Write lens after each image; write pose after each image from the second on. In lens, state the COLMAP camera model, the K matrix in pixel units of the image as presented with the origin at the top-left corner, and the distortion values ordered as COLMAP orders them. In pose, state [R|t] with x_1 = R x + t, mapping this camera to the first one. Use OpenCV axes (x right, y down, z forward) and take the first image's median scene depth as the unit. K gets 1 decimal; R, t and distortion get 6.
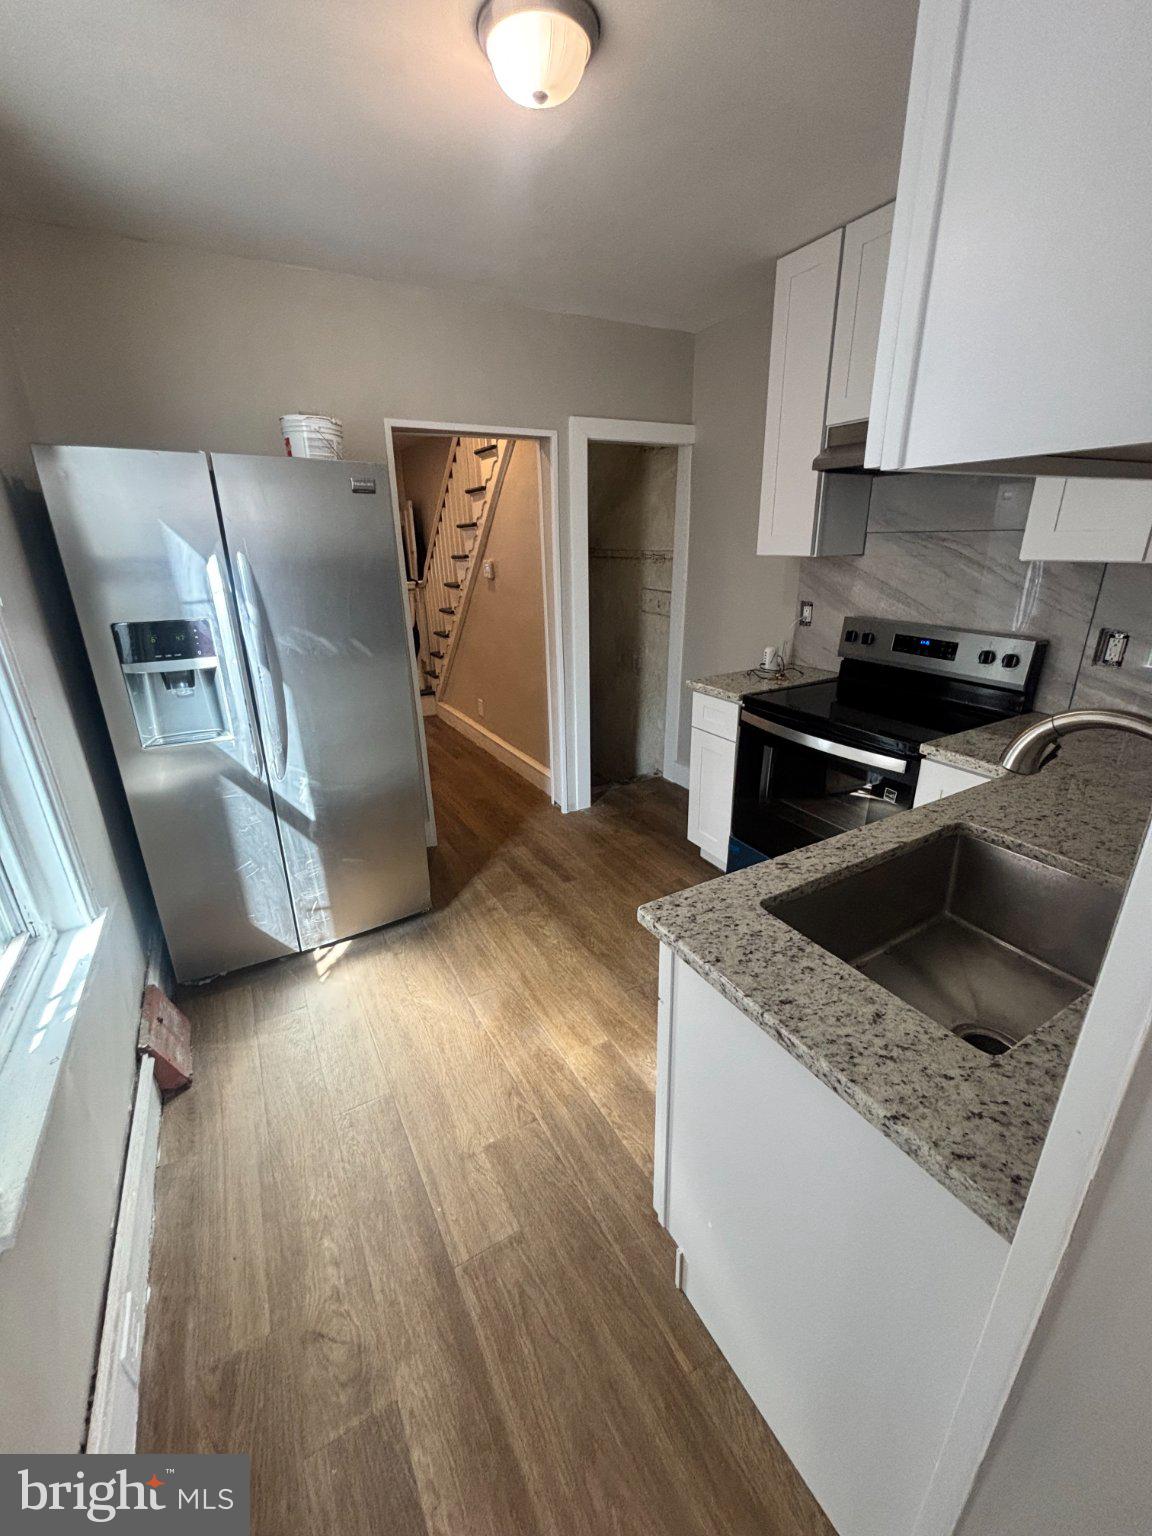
lens RADIAL K [[618.2, 0, 576.8], [0, 618.2, 766.2], [0, 0, 1]] dist [-0.000558, -0.000067]
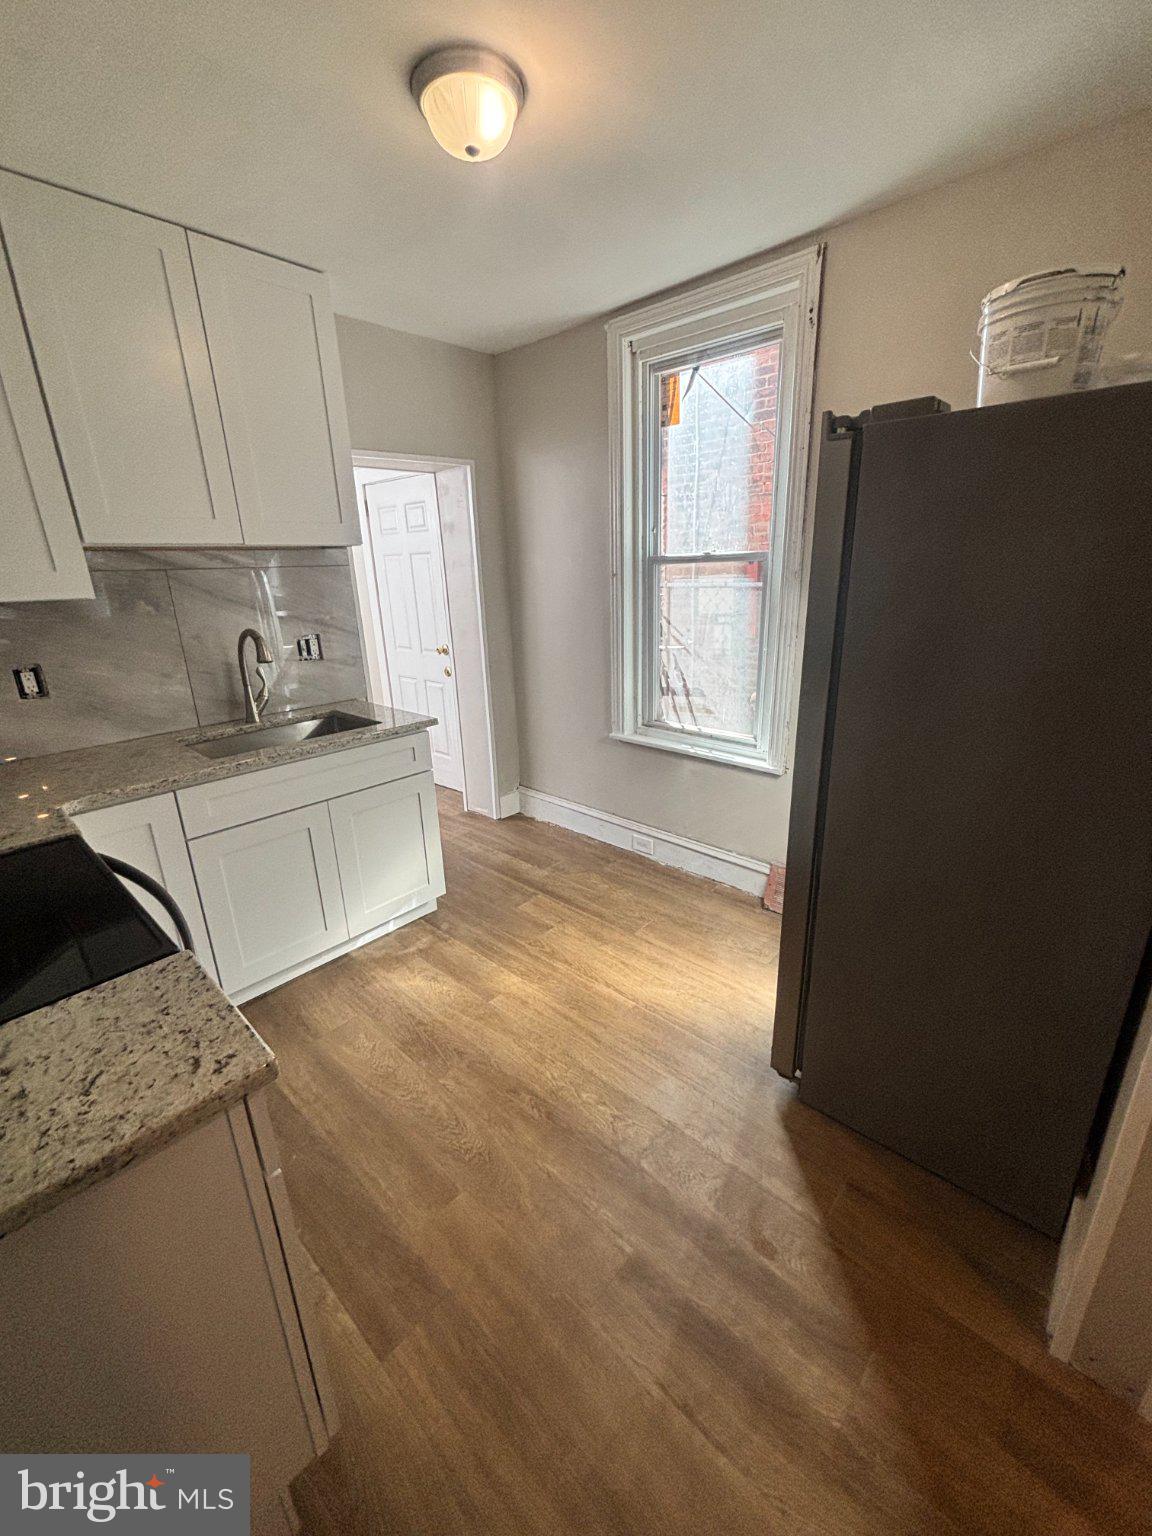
lens RADIAL K [[618.2, 0, 577.7], [0, 618.2, 765.5], [0, 0, 1]] dist [-0.000558, -0.000067]
pose [[-0.949613, 0.141889, -0.279469, 0.134918], [-0.061475, 0.790023, 0.609987, -0.522940], [0.307338, 0.596432, -0.741494, 1.466980]]
